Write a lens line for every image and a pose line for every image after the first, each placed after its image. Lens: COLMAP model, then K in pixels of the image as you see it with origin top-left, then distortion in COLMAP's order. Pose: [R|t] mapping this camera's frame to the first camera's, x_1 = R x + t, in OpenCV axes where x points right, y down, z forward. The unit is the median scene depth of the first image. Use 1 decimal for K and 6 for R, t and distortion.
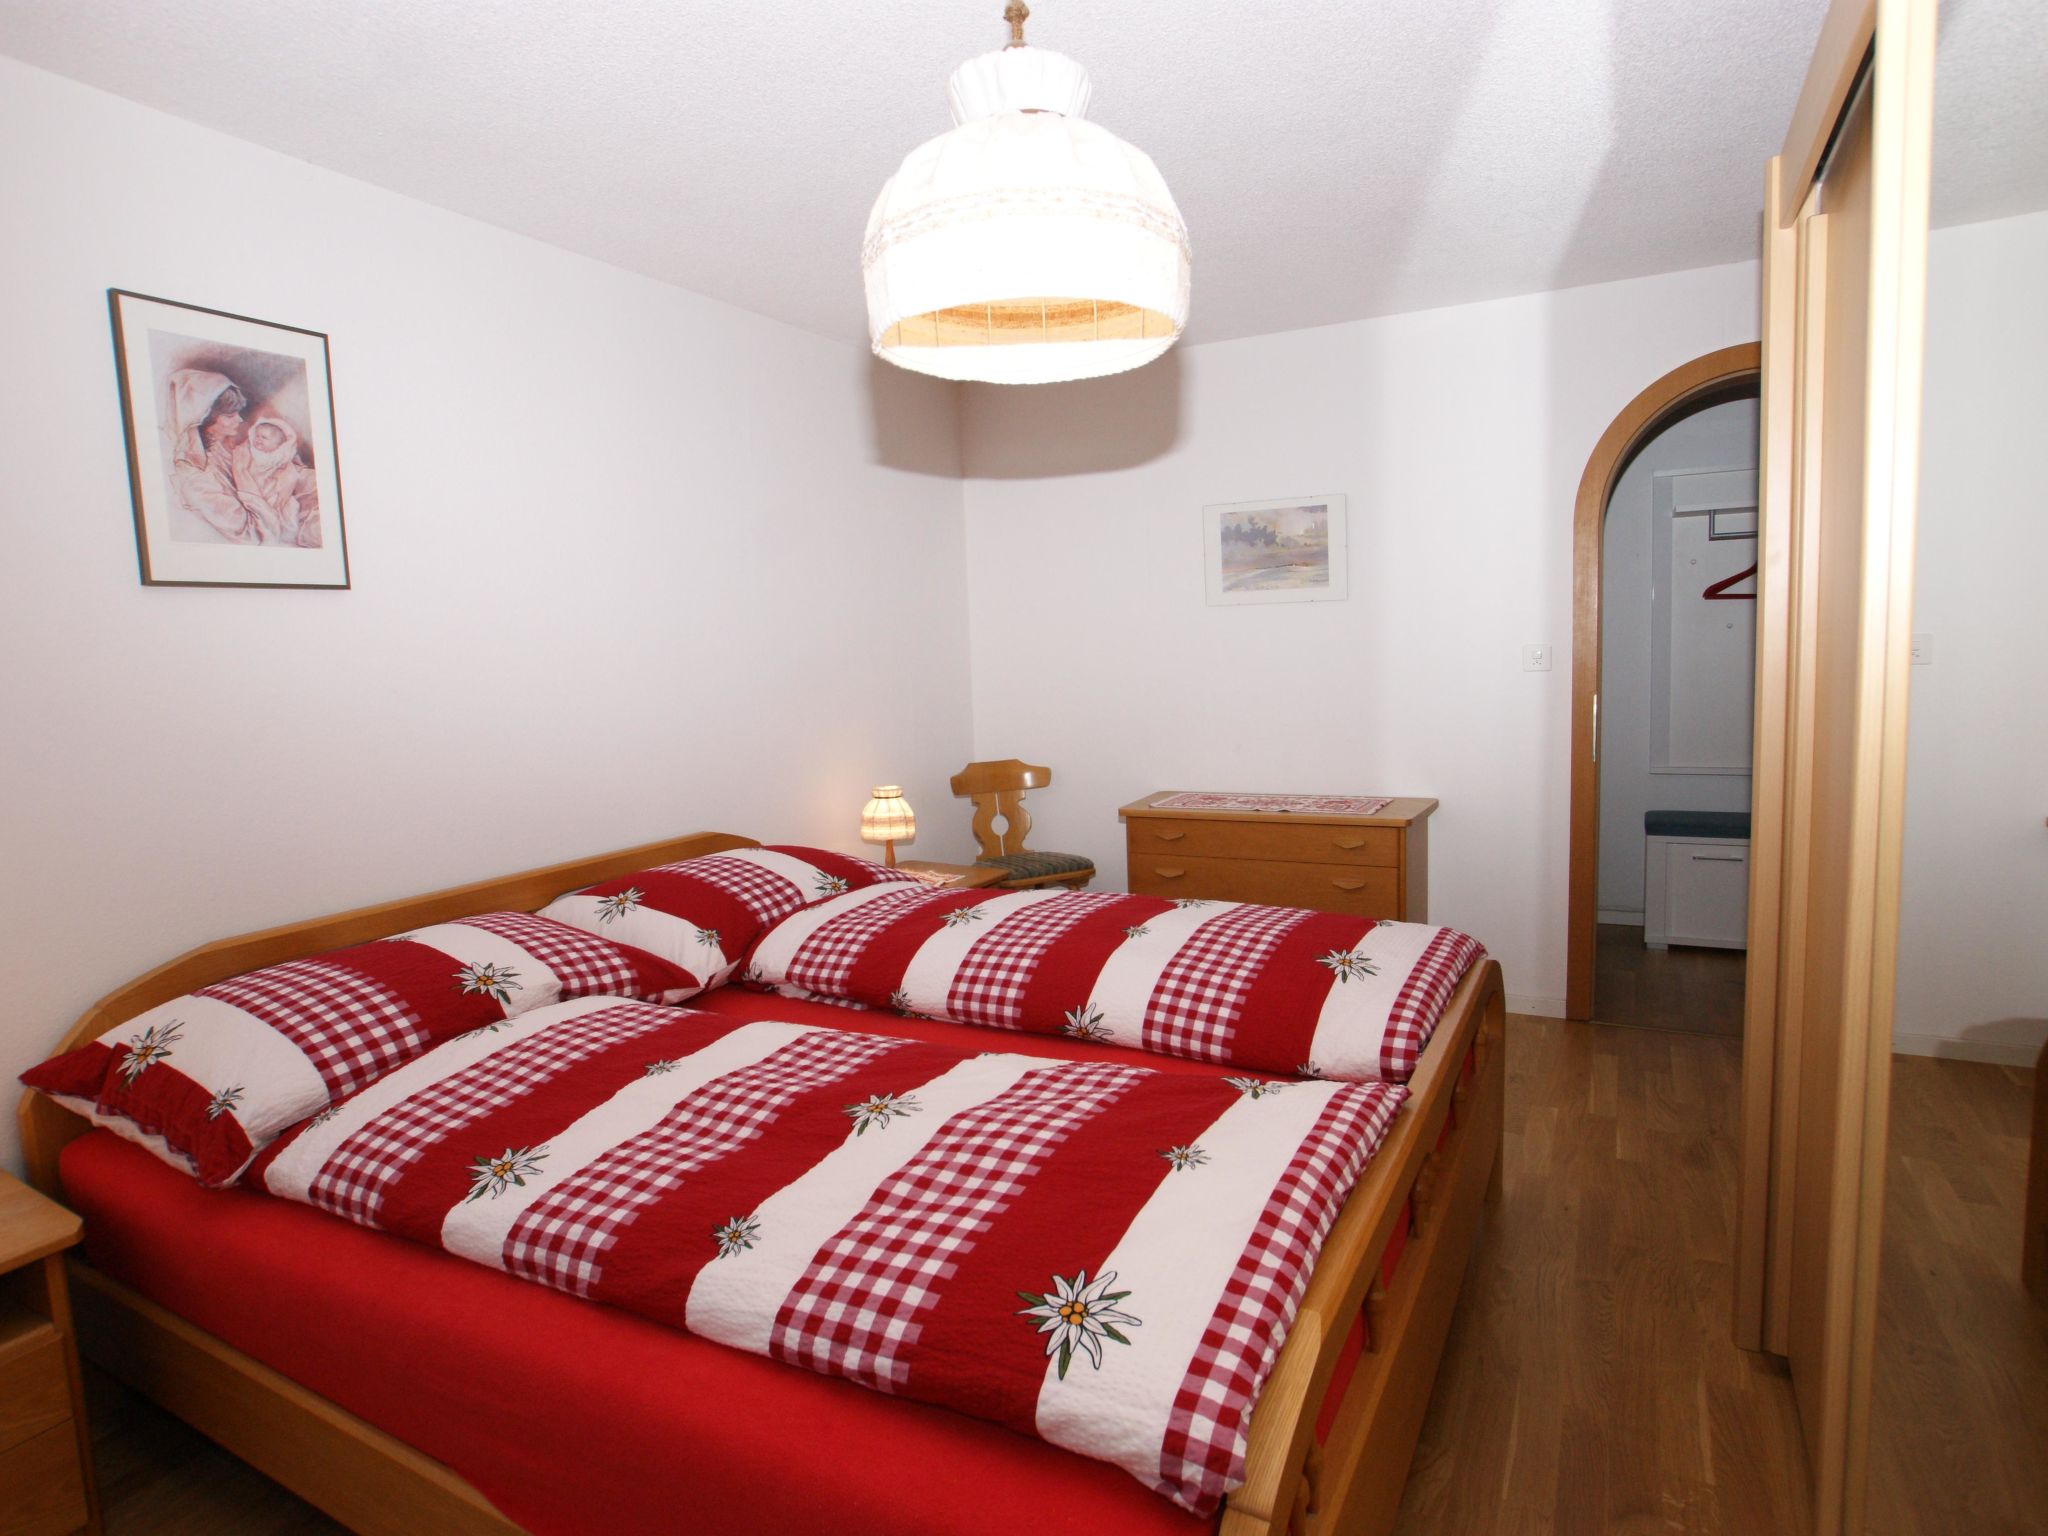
lens RADIAL K [[1108.9, 0, 1024.7], [0, 1108.9, 771.7], [0, 0, 1]] dist [-0.005043, -0.000183]
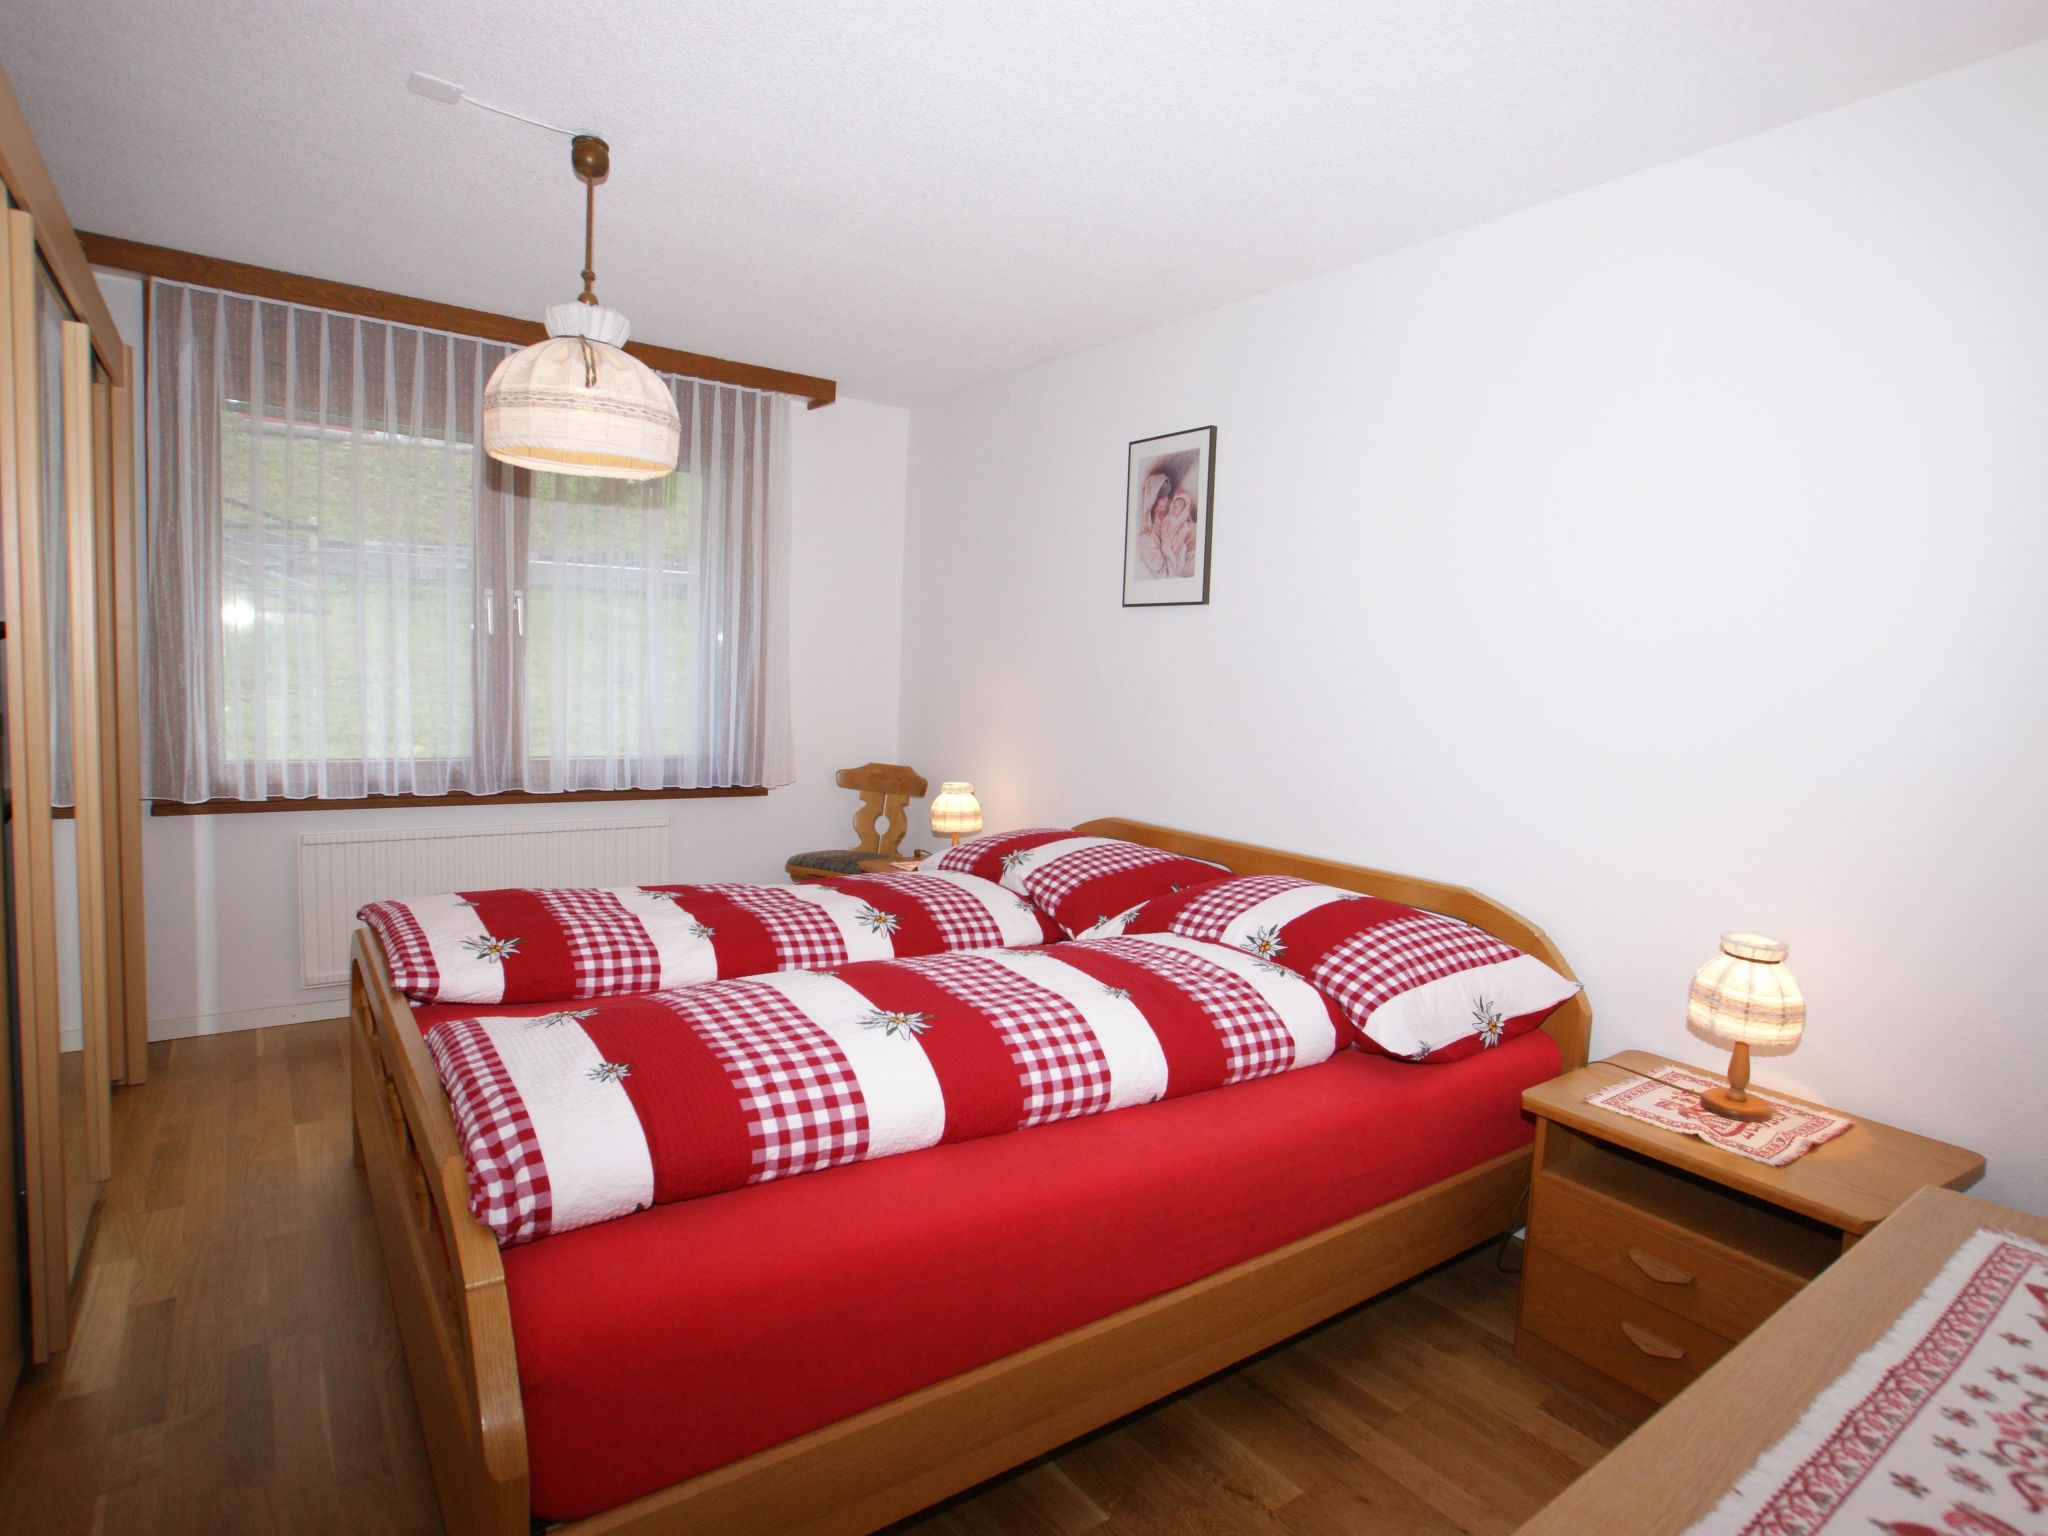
lens RADIAL K [[1108.9, 0, 1030.5], [0, 1108.9, 751.8], [0, 0, 1]] dist [-0.005043, -0.000183]
pose [[-0.421514, 0.084556, -0.902871, 0.805963], [-0.142874, 0.977015, 0.158202, -0.184515], [0.895496, 0.195681, -0.399745, 1.486946]]
